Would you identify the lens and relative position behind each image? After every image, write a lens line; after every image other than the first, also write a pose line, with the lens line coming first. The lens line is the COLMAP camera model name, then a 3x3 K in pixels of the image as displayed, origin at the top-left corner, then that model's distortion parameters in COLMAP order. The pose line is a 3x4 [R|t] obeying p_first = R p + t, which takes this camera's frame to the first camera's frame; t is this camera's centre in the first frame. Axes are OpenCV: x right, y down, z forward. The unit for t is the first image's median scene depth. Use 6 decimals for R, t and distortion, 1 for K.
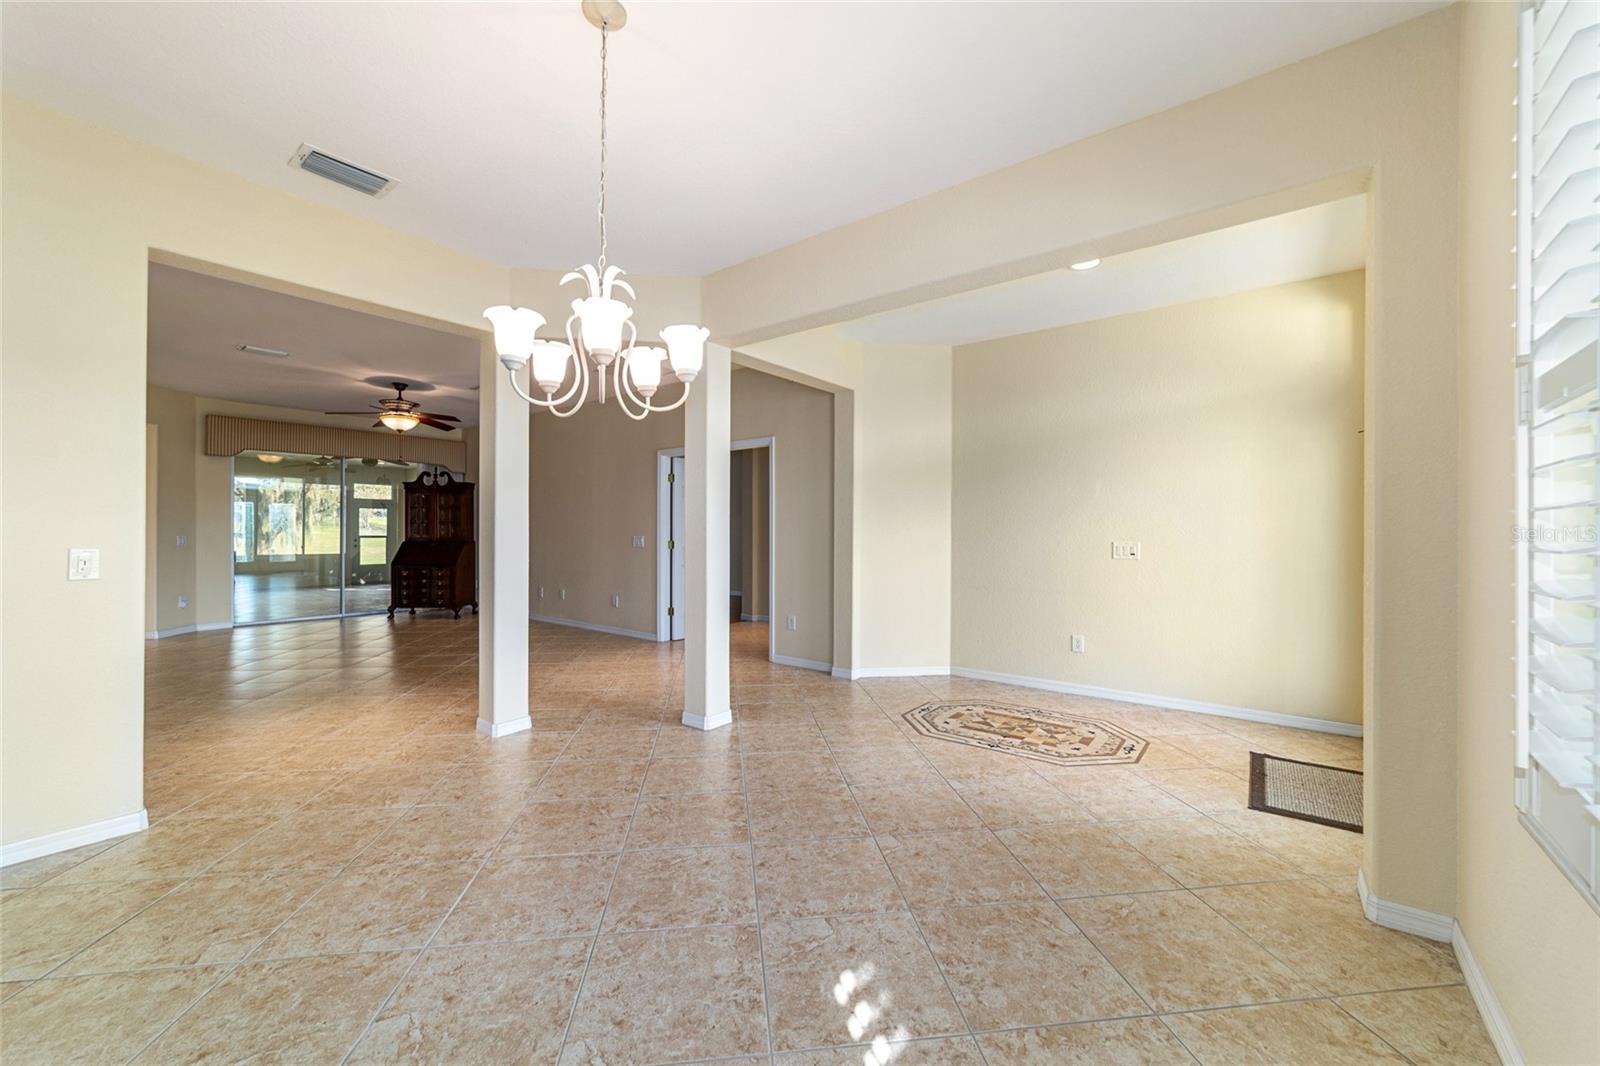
lens RADIAL K [[614.6, 0, 799.0], [0, 614.6, 529.2], [0, 0, 1]] dist [-0.019718, 0.009029]
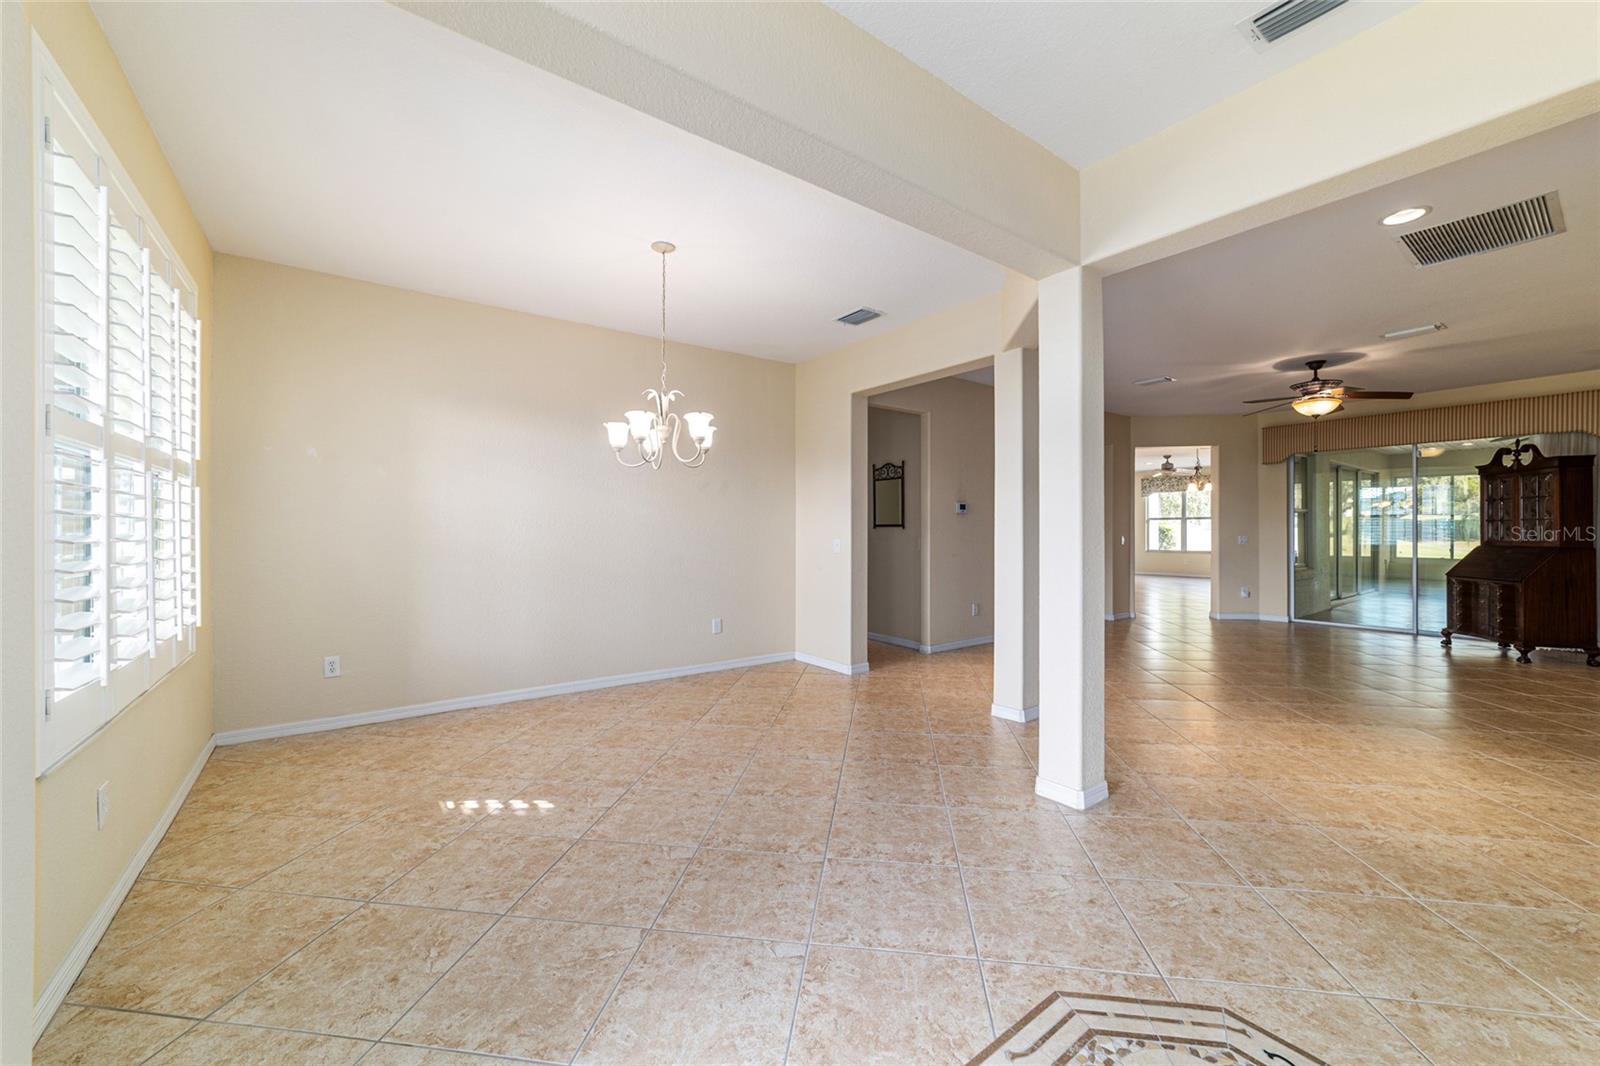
lens RADIAL K [[614.6, 0, 799.0], [0, 614.6, 529.2], [0, 0, 1]] dist [-0.019718, 0.009029]
pose [[-0.260542, -0.003910, -0.965455, 0.701576], [0.001903, 0.999988, -0.004563, 0.003654], [0.965461, -0.003026, -0.260531, 0.974773]]
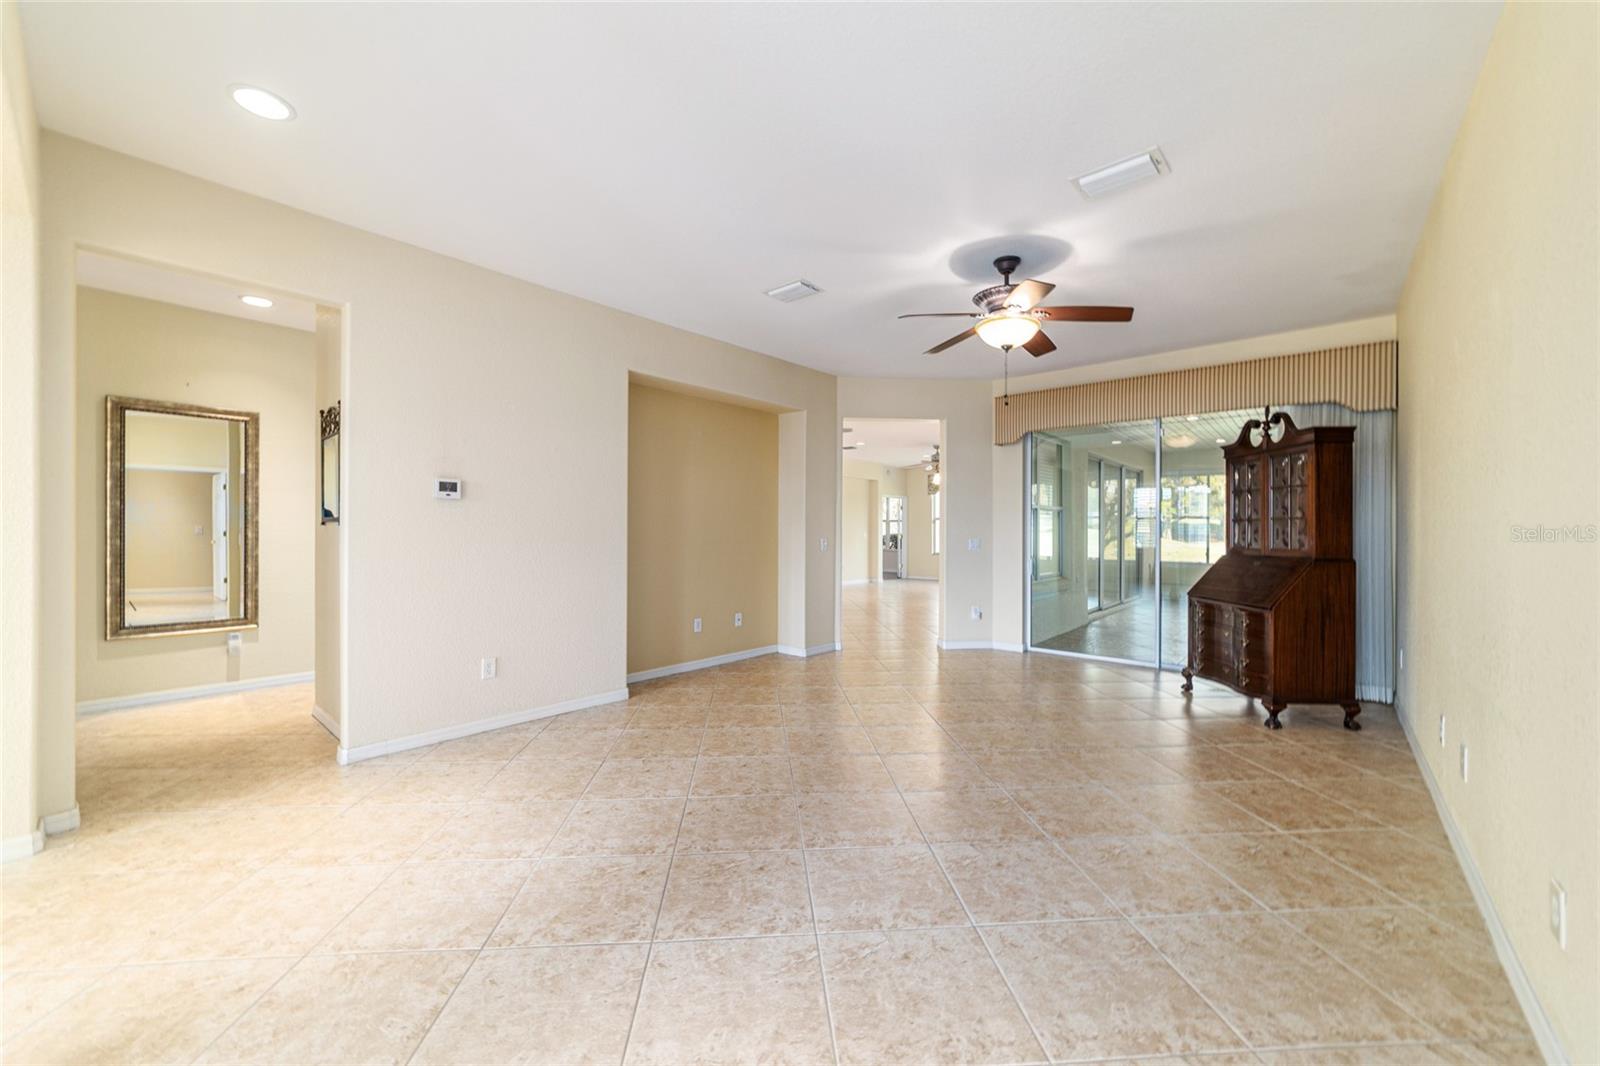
lens RADIAL K [[614.6, 0, 799.0], [0, 614.6, 529.2], [0, 0, 1]] dist [-0.019718, 0.009029]
pose [[-0.042813, -0.004520, -0.999073, -0.210237], [-0.003284, 0.999985, -0.004384, 0.002399], [0.999078, 0.003094, -0.042827, 1.591040]]
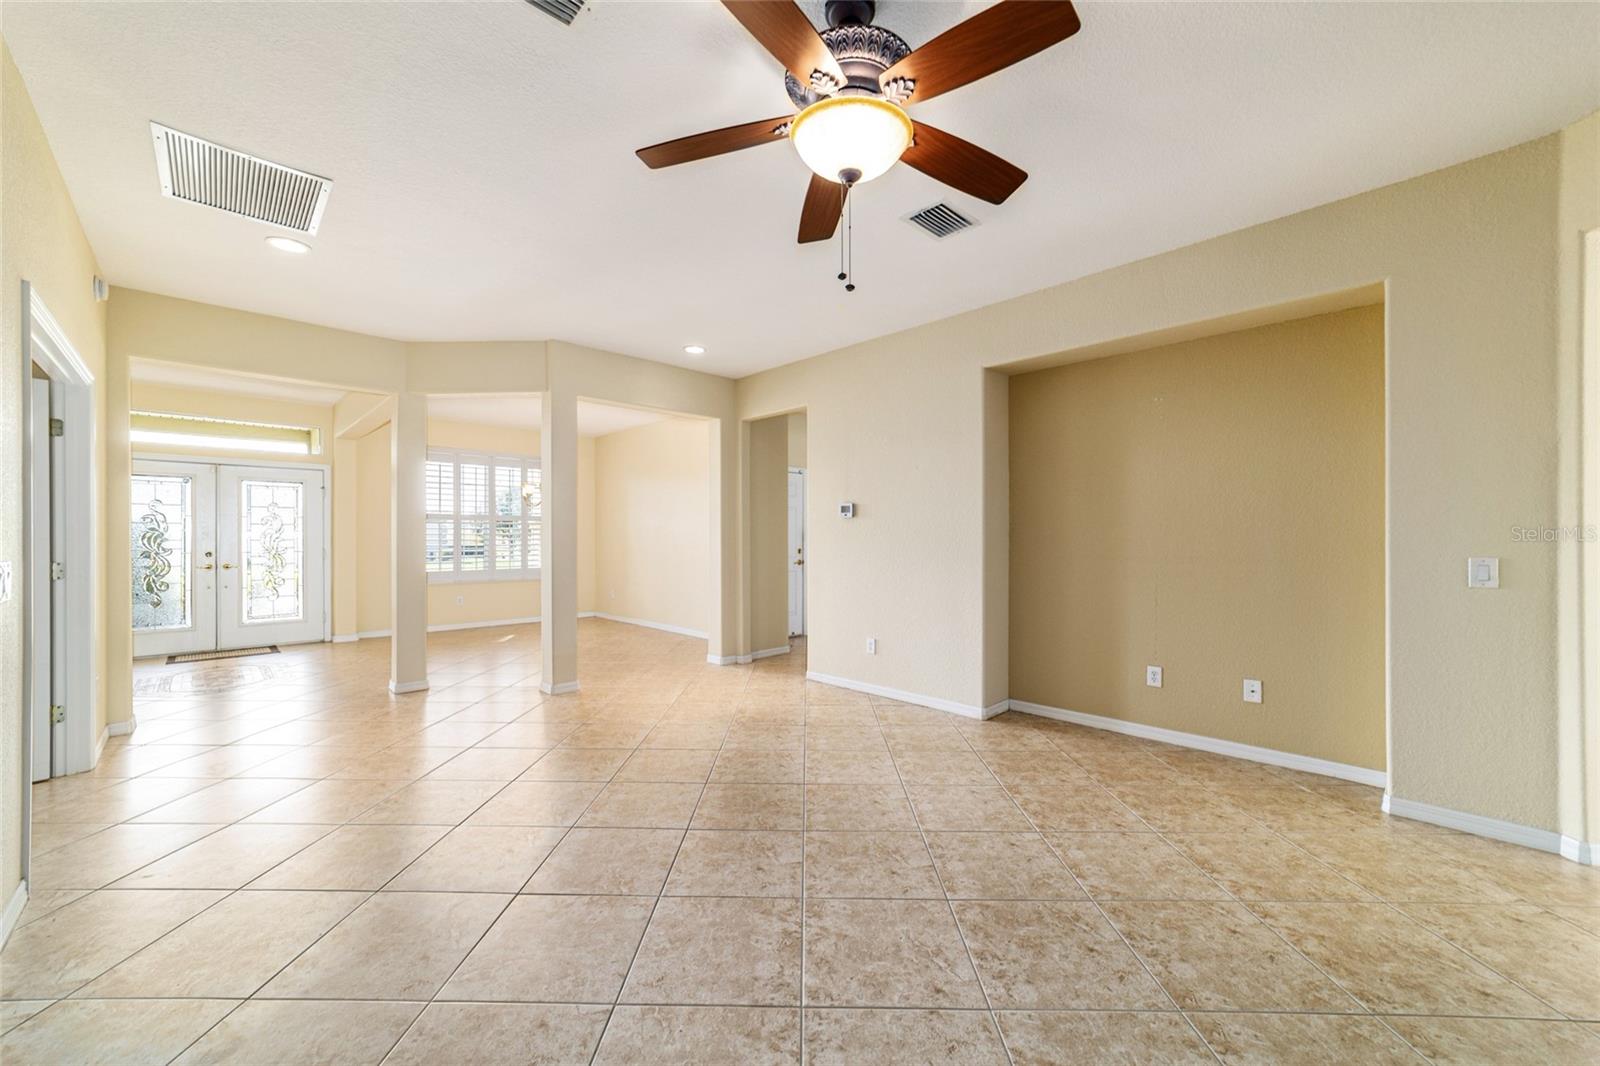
lens RADIAL K [[614.6, 0, 799.0], [0, 614.6, 529.2], [0, 0, 1]] dist [-0.019718, 0.009029]
pose [[-0.991328, -0.001865, 0.131395, -1.267614], [-0.004749, 0.999754, -0.021644, 0.008098], [-0.131322, -0.022080, -0.991094, 2.407479]]
